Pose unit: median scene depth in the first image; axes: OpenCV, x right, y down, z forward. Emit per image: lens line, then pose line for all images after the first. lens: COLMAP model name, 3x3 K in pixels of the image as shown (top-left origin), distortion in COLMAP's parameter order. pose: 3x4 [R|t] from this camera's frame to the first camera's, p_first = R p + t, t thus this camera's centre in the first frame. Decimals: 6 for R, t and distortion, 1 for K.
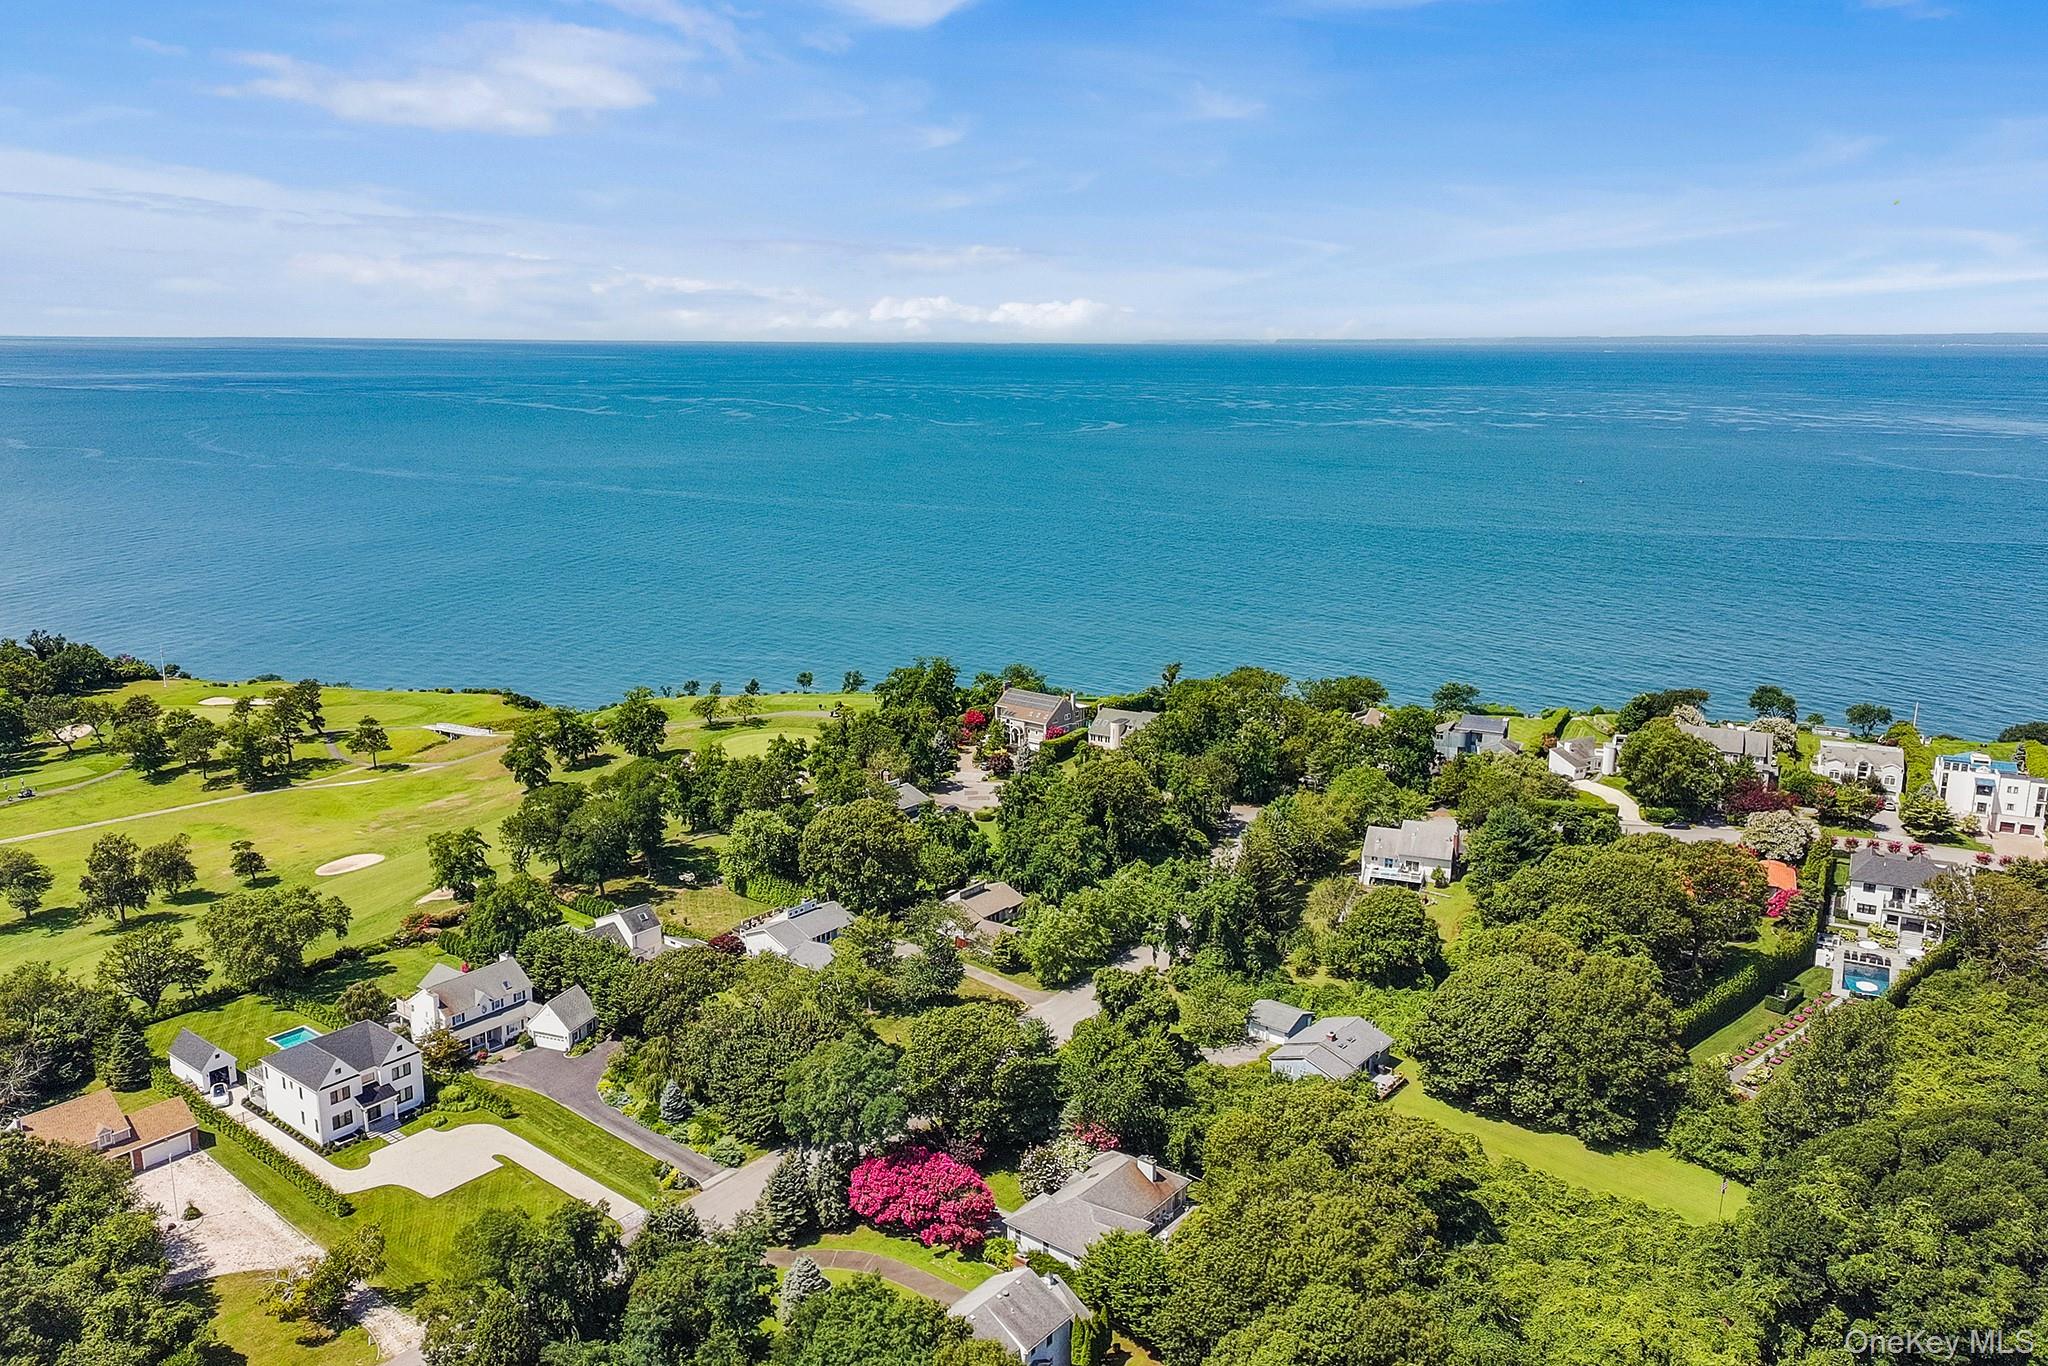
lens RADIAL K [[1526.5, 0, 1024.0], [0, 1526.5, 683.0], [0, 0, 1]] dist [0.090969, -0.095666]
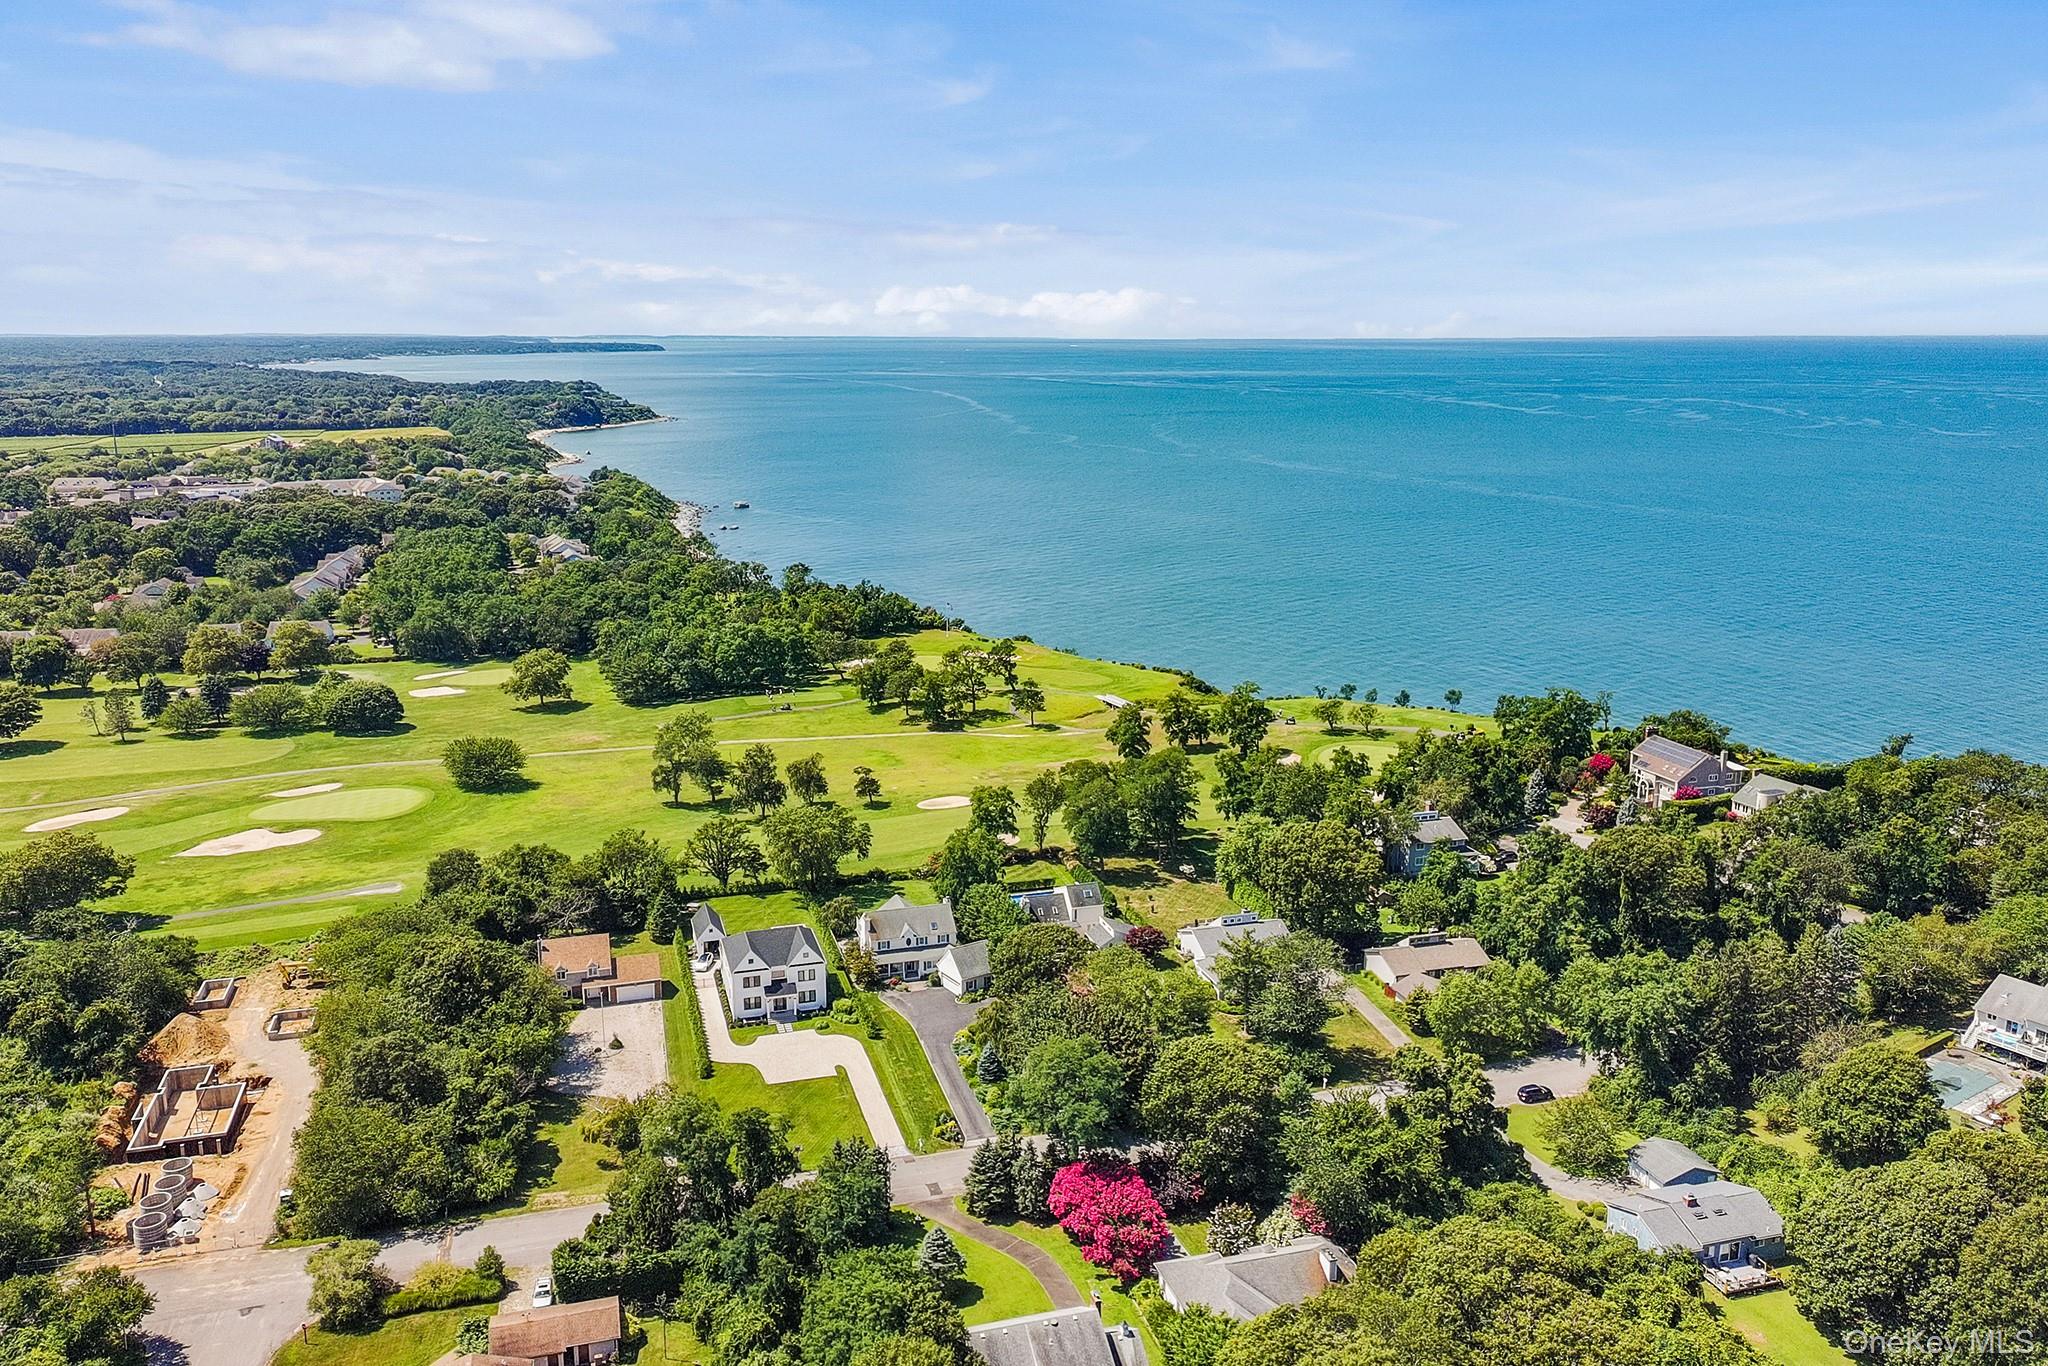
lens RADIAL K [[1561.4, 0, 1024.0], [0, 1561.4, 683.0], [0, 0, 1]] dist [0.048914, -0.005151]
pose [[0.824678, 0.120142, -0.552695, 0.271348], [-0.121708, 0.991982, 0.034030, -0.018248], [0.552352, 0.039204, 0.832689, 0.090555]]
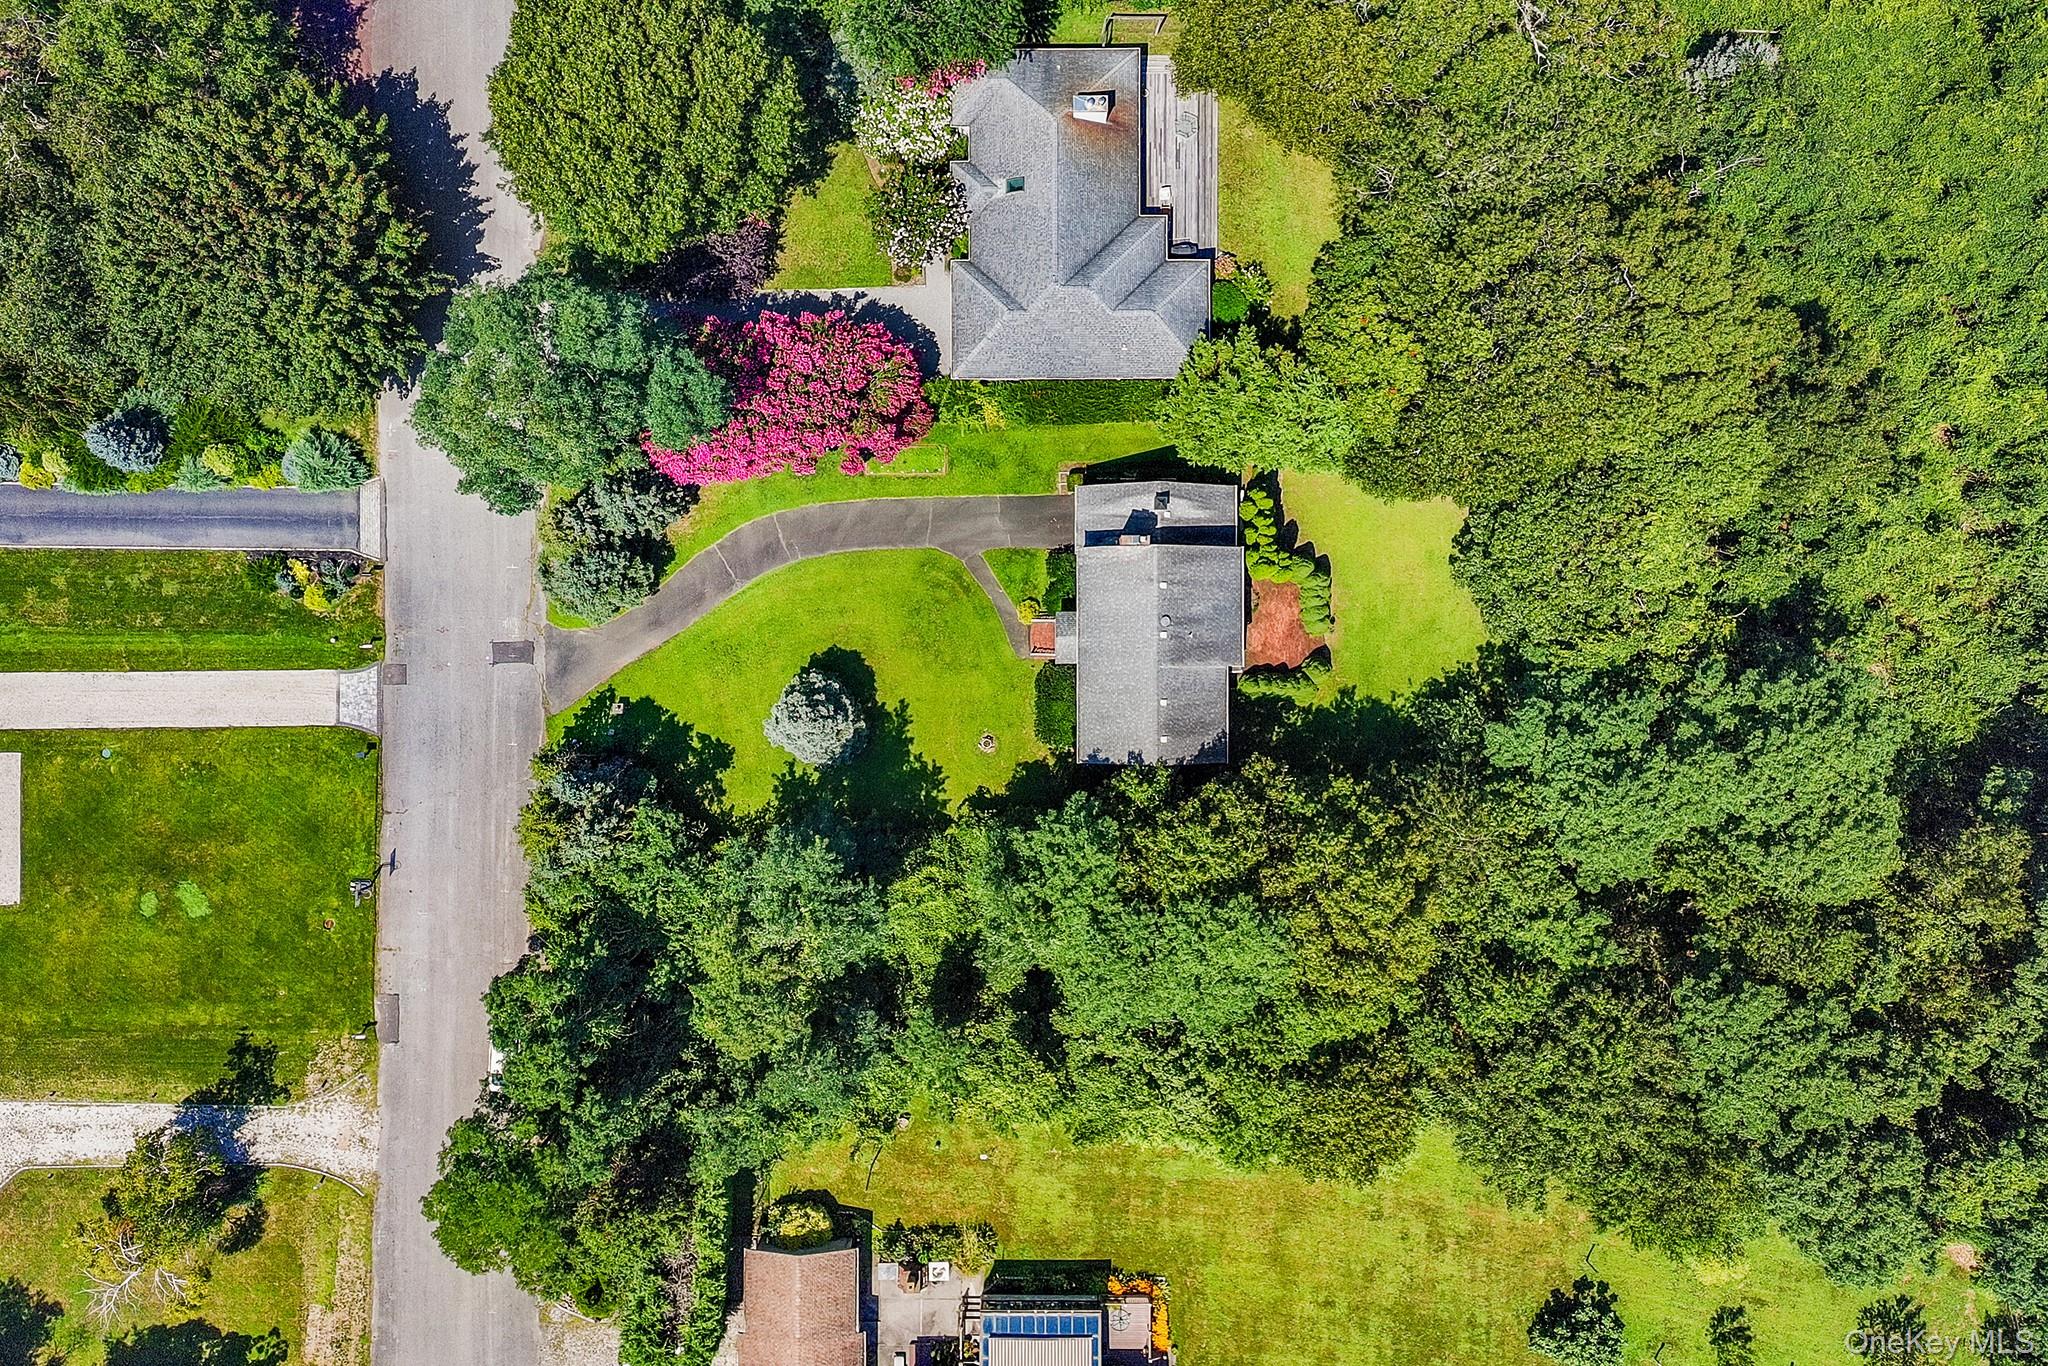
lens RADIAL K [[1526.5, 0, 1024.0], [0, 1526.5, 683.0], [0, 0, 1]] dist [0.090969, -0.095666]
pose [[0.774144, -0.632827, -0.015213, -0.036467], [0.134927, 0.141482, 0.980702, -0.117306], [-0.618462, -0.761258, 0.194913, 0.521977]]
